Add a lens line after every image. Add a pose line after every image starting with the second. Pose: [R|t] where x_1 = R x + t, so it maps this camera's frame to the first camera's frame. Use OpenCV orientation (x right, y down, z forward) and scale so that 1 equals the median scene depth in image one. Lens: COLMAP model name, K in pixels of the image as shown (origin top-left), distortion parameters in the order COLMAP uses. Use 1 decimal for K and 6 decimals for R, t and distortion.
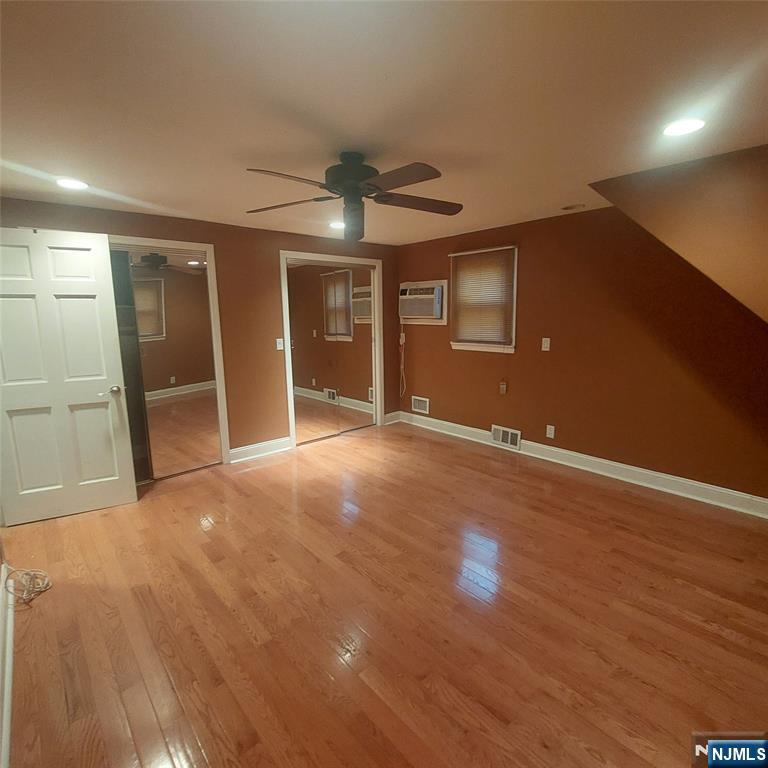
lens RADIAL K [[408.2, 0, 386.3], [0, 408.2, 383.2], [0, 0, 1]] dist [-0.017641, -0.000088]
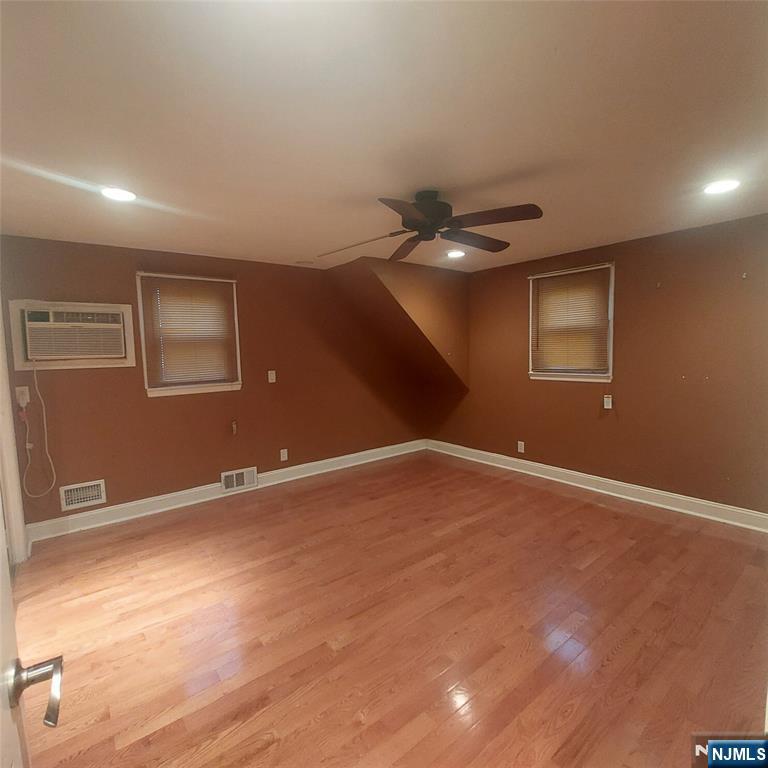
lens RADIAL K [[408.2, 0, 386.2], [0, 408.2, 382.9], [0, 0, 1]] dist [-0.017641, -0.000088]
pose [[0.058334, -0.075350, 0.995449, -0.608212], [0.192496, 0.979283, 0.062846, -0.080412], [-0.979562, 0.187954, 0.071630, 0.568199]]
